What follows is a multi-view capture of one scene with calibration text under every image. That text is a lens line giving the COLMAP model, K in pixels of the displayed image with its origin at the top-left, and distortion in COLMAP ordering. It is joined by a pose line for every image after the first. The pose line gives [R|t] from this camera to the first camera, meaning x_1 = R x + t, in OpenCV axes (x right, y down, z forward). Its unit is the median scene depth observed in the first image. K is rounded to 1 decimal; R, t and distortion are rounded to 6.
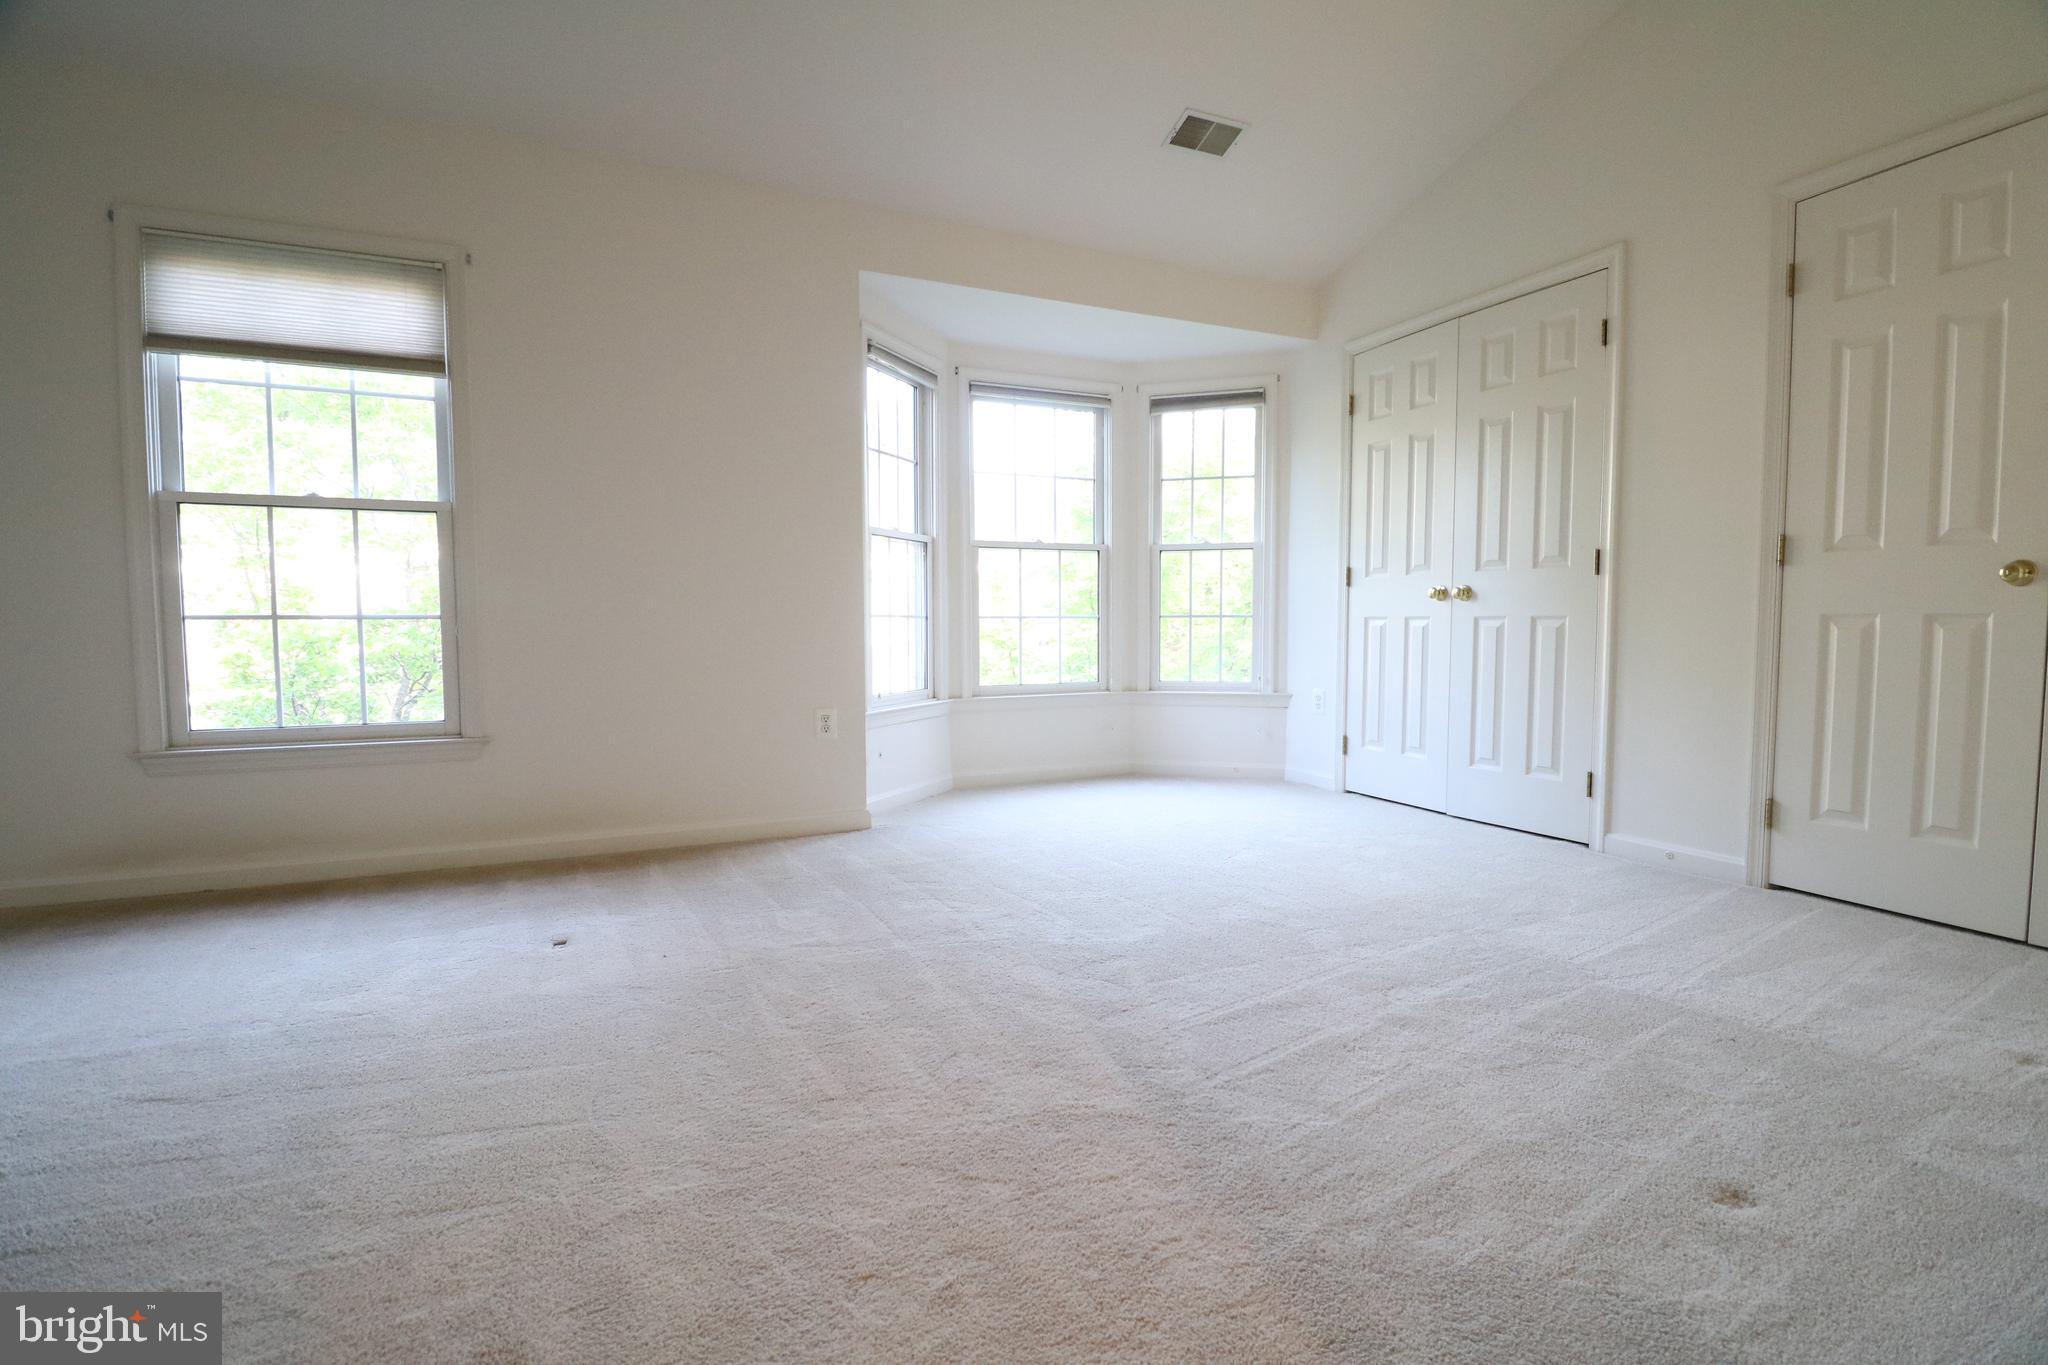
lens RADIAL K [[950.6, 0, 1022.7], [0, 950.6, 684.1], [0, 0, 1]] dist [-0.007719, -0.003708]
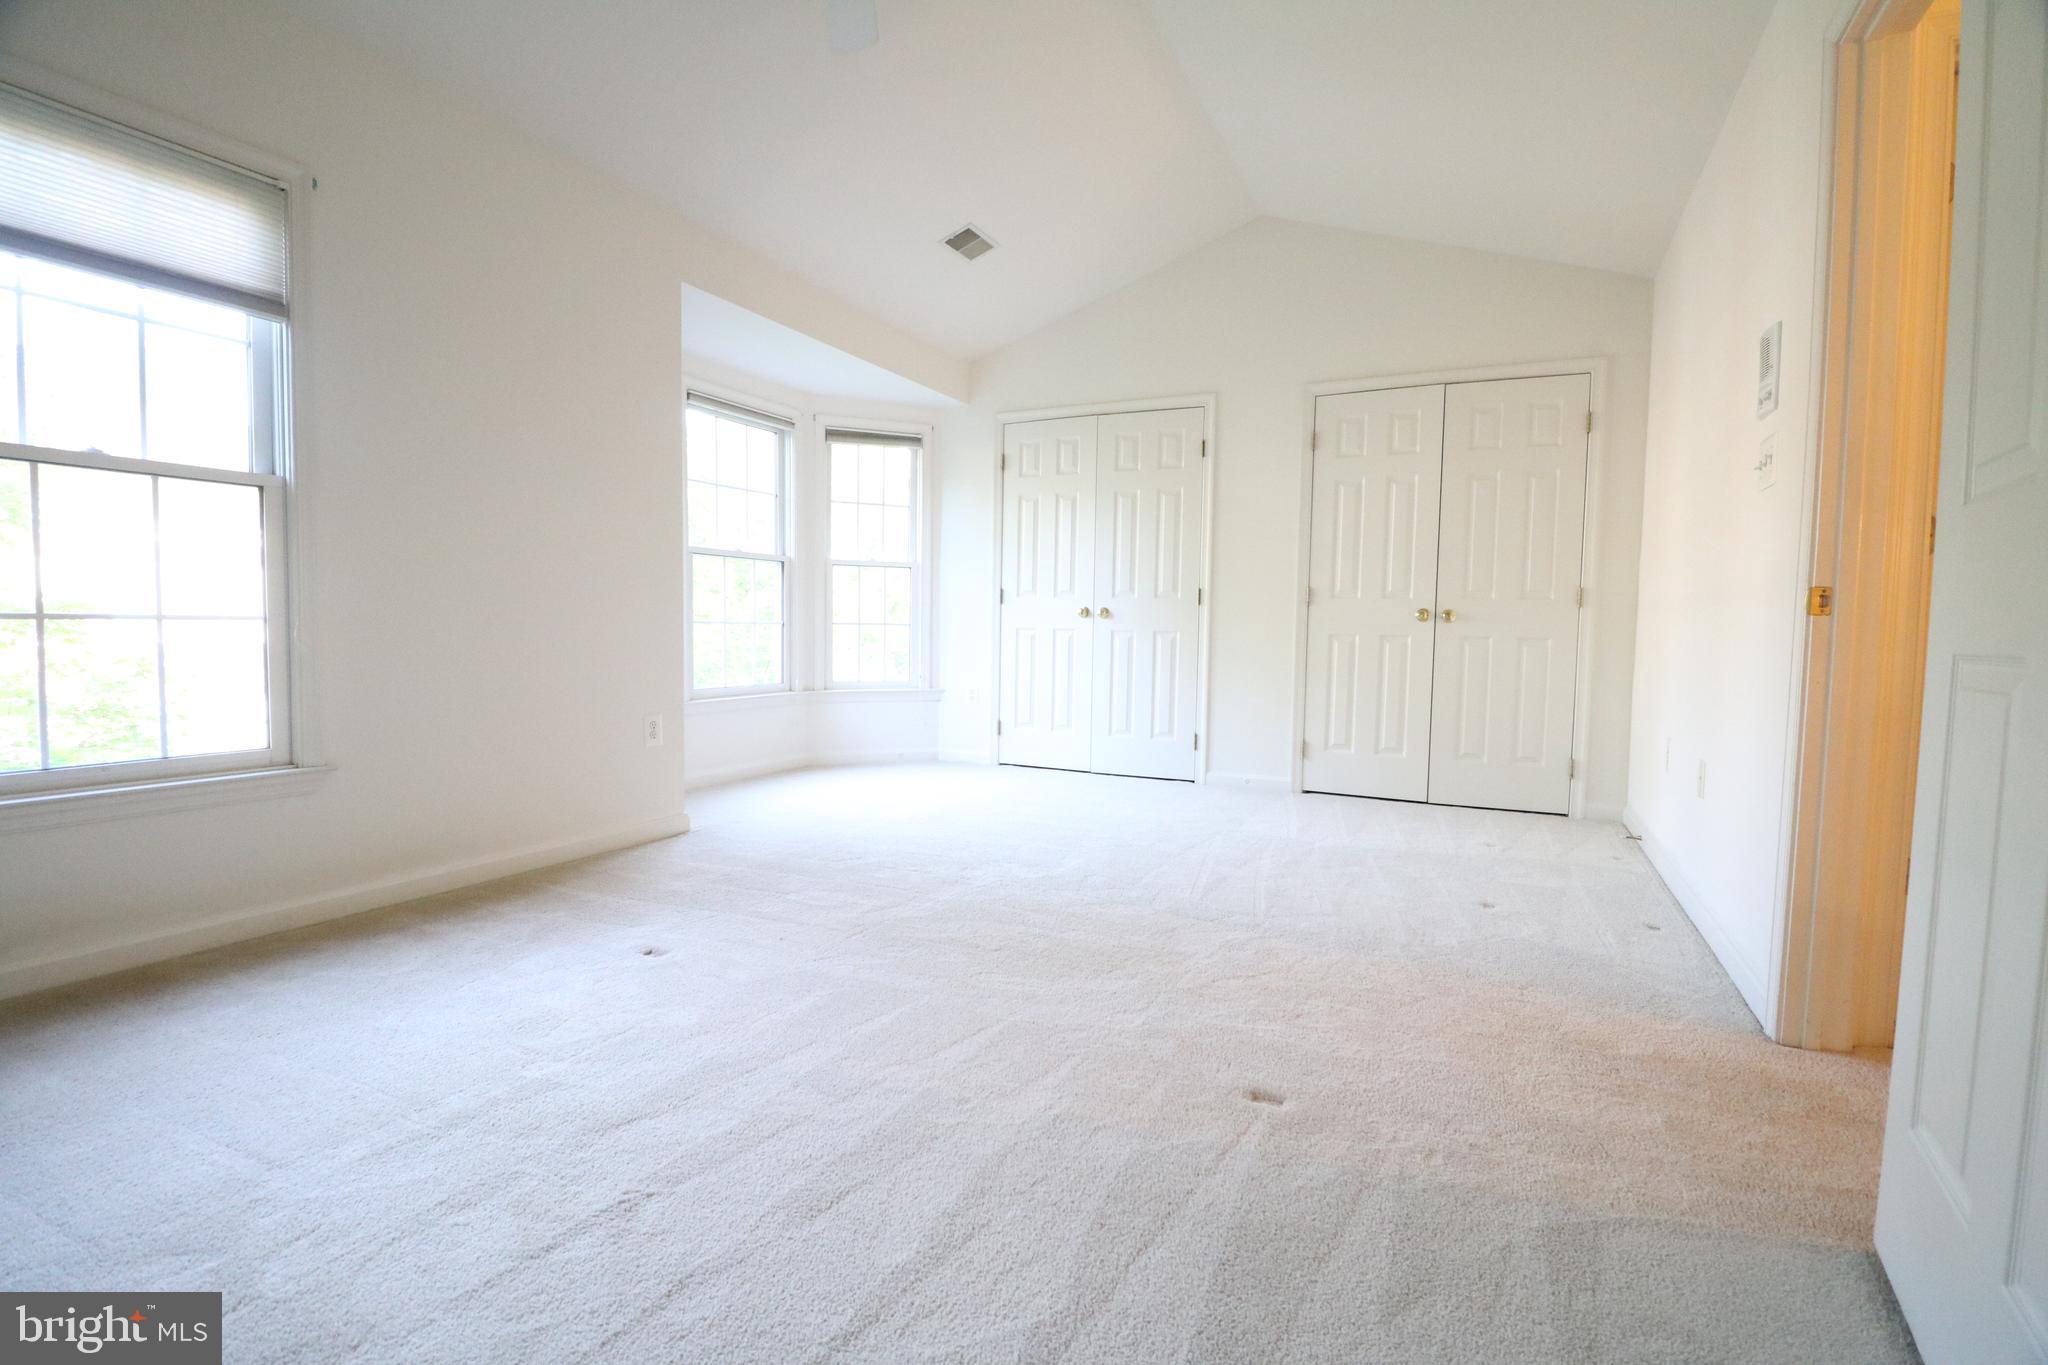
lens RADIAL K [[950.6, 0, 1022.0], [0, 950.6, 689.1], [0, 0, 1]] dist [-0.007719, -0.003708]
pose [[0.778991, -0.026796, 0.626462, -0.556431], [0.022260, 0.999638, 0.015079, -0.008040], [-0.626640, 0.002199, 0.779306, -0.019872]]
